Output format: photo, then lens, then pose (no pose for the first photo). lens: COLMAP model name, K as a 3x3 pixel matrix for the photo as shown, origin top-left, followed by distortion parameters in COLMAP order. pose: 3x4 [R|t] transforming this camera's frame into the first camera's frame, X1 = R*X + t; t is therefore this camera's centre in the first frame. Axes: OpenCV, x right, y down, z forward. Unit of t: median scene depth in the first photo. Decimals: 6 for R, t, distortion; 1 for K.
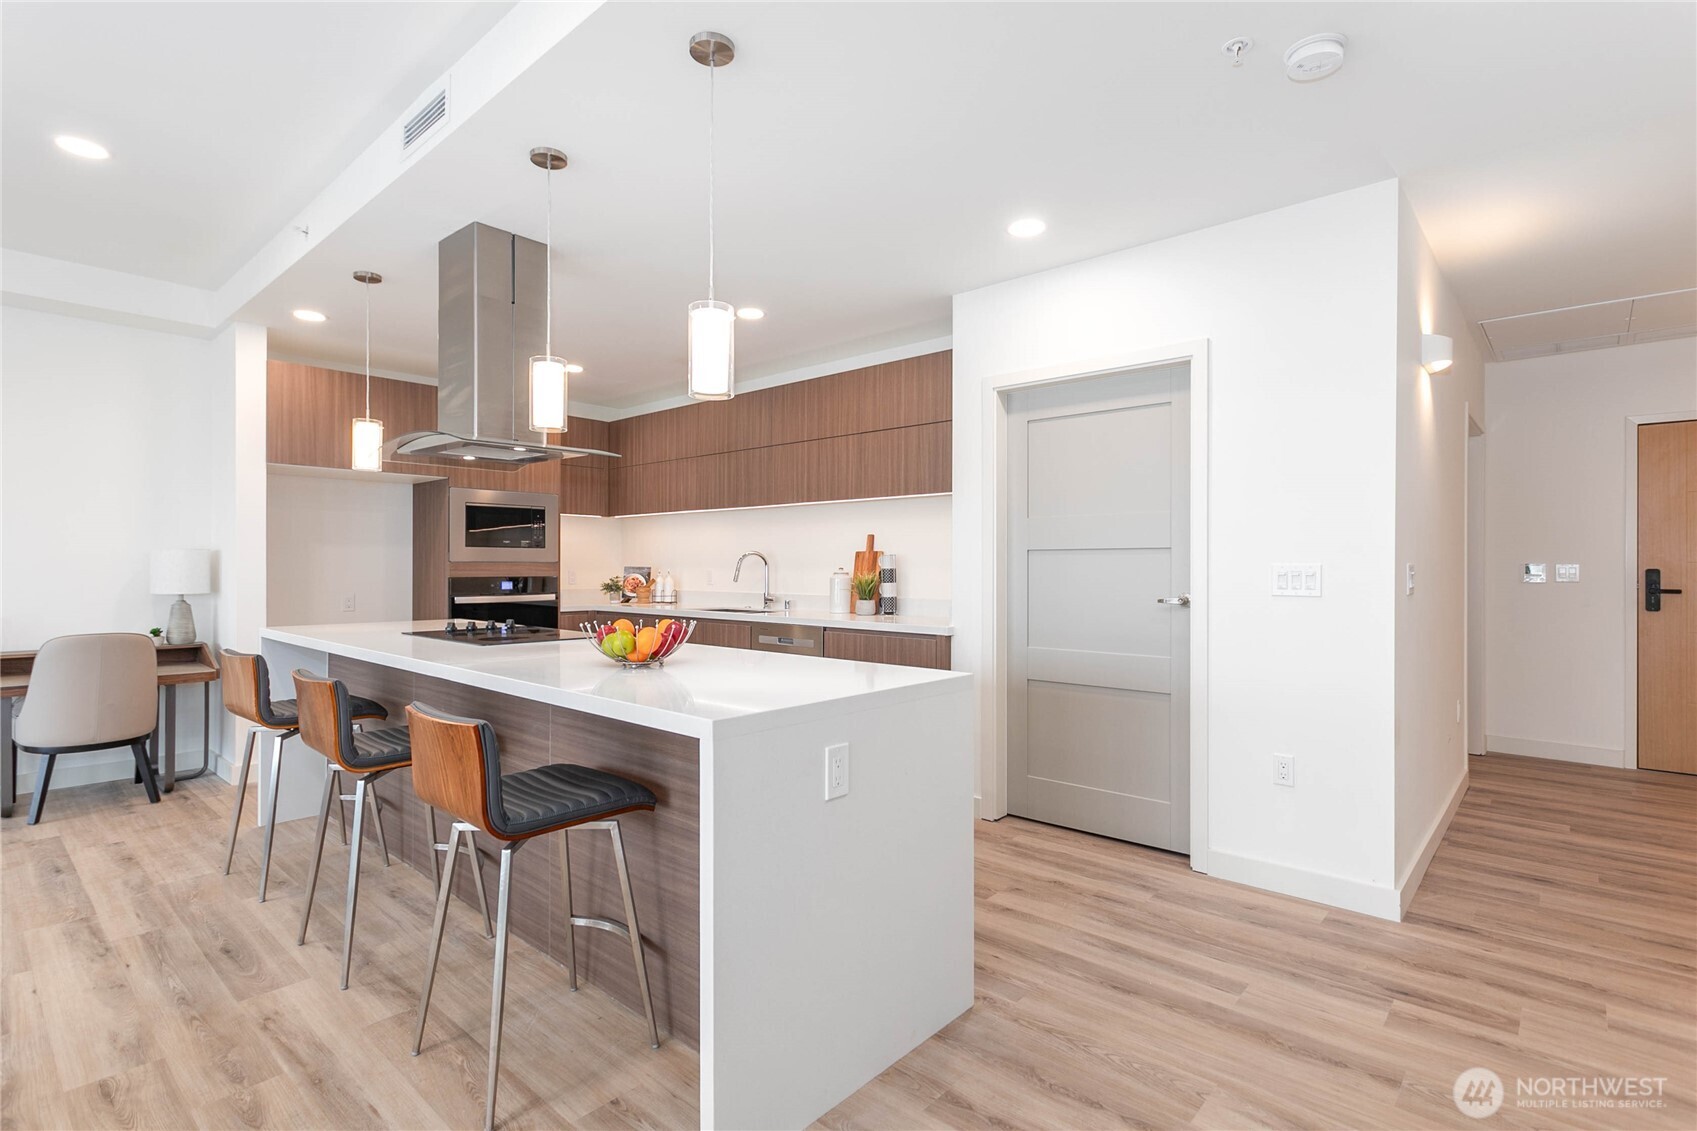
lens RADIAL K [[815.4, 0, 859.4], [0, 815.4, 557.6], [0, 0, 1]] dist [0.000366, 0.000746]
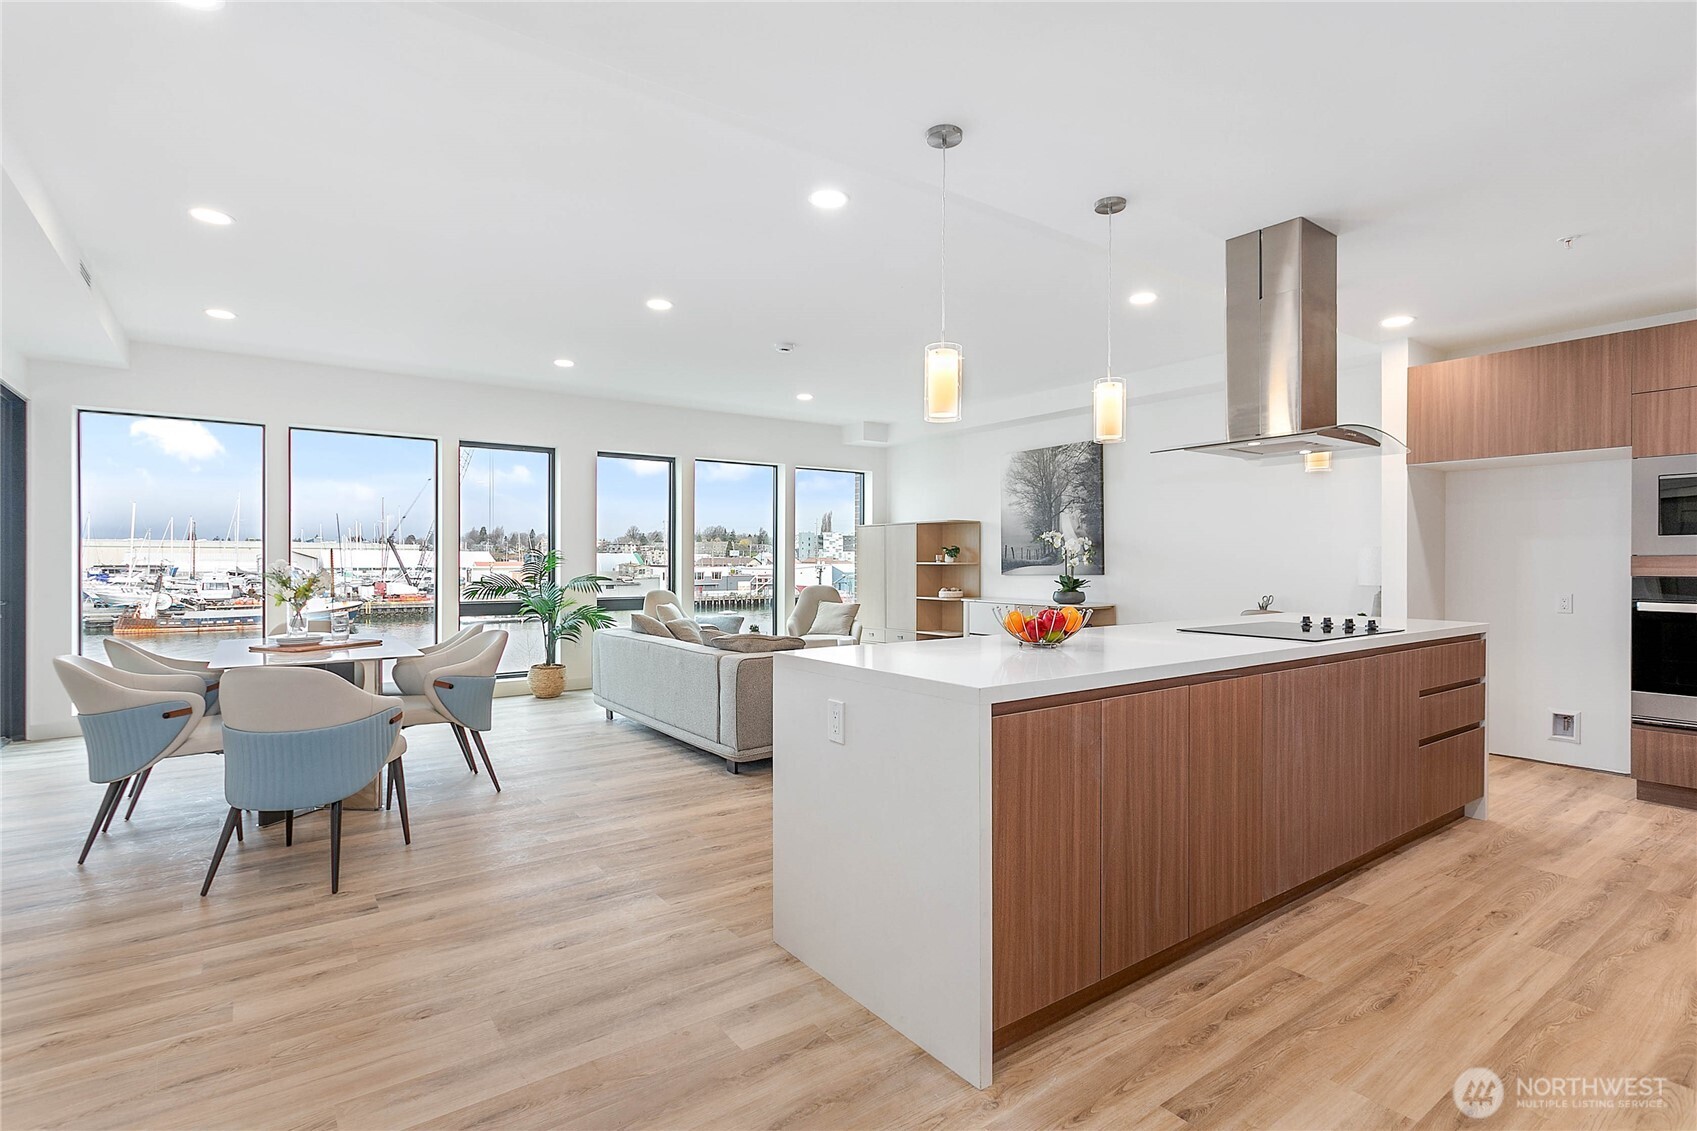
lens RADIAL K [[815.4, 0, 851.5], [0, 815.4, 568.1], [0, 0, 1]] dist [0.000366, 0.000746]
pose [[-0.209010, 0.008237, -0.977879, 0.464072], [0.007714, 0.999947, 0.006775, 0.006206], [0.977883, -0.006127, -0.209063, 0.500351]]
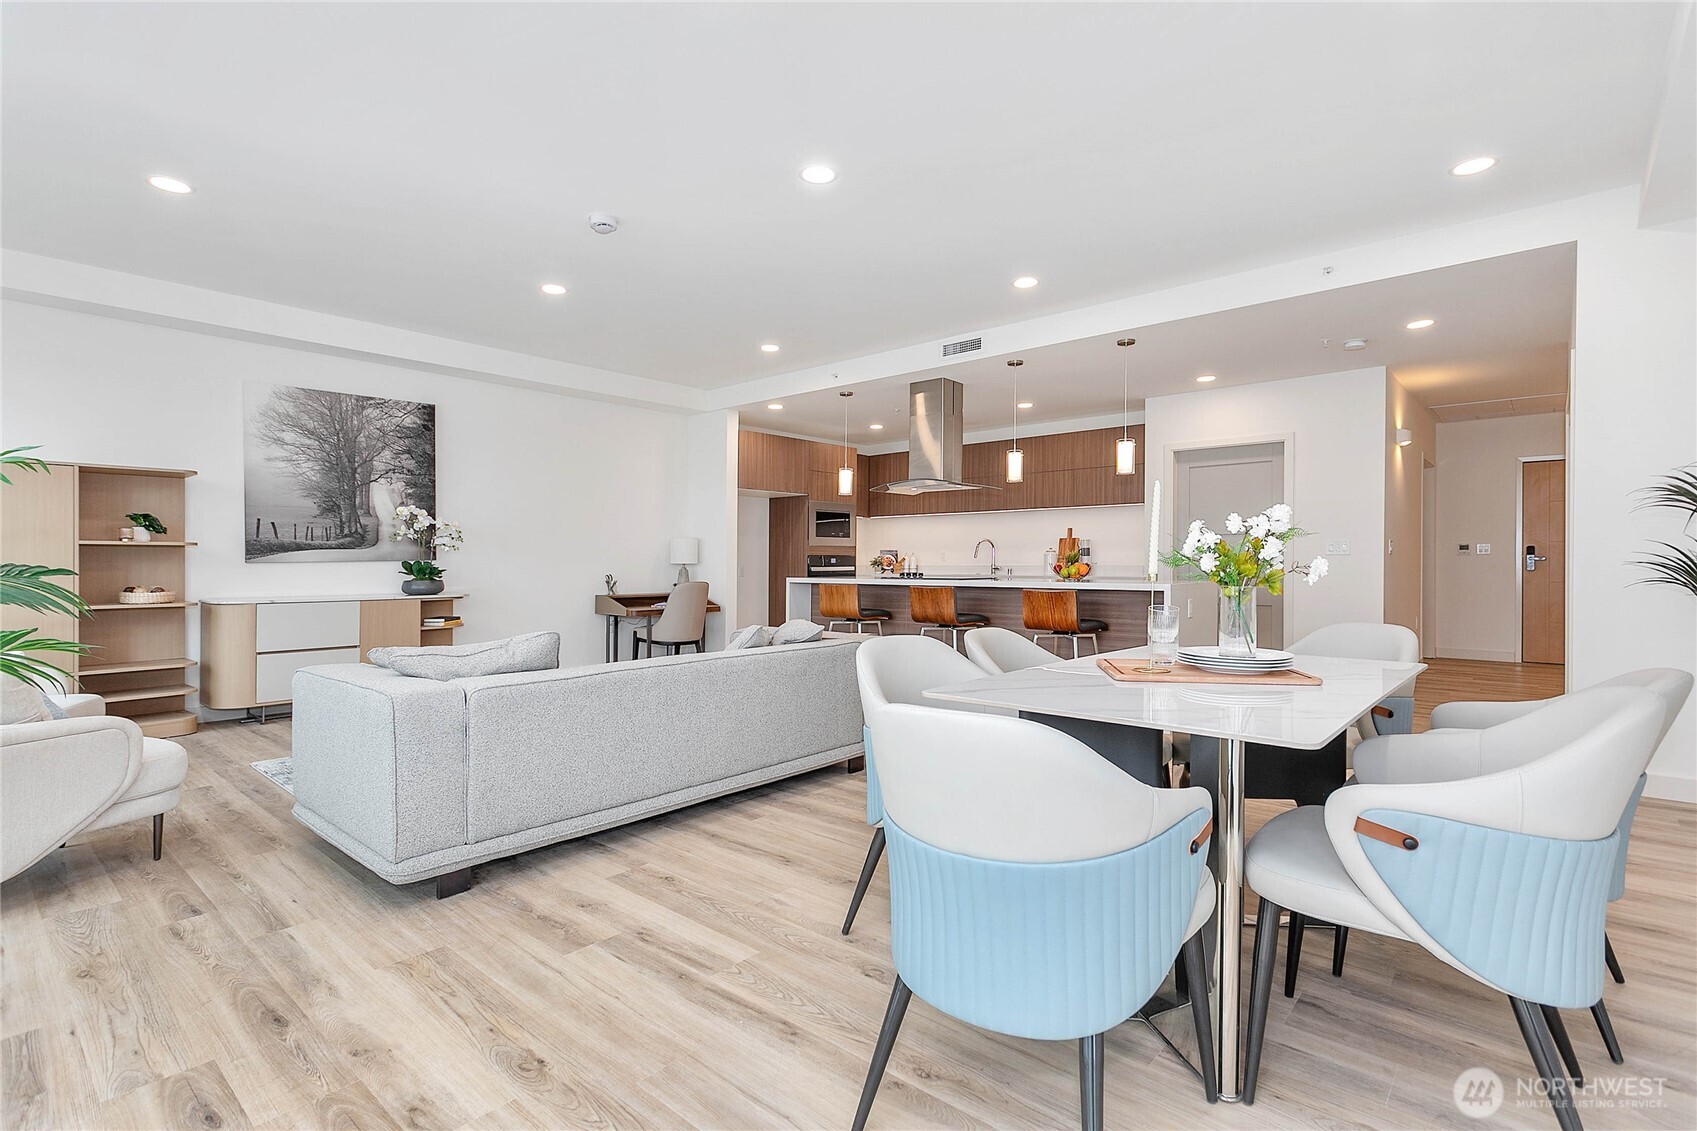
lens RADIAL K [[815.4, 0, 838.6], [0, 815.4, 557.6], [0, 0, 1]] dist [0.000366, 0.000746]
pose [[0.999988, -0.004467, 0.001984, -0.505724], [0.004463, 0.999989, 0.001710, 0.029906], [-0.001992, -0.001701, 0.999997, -0.737742]]
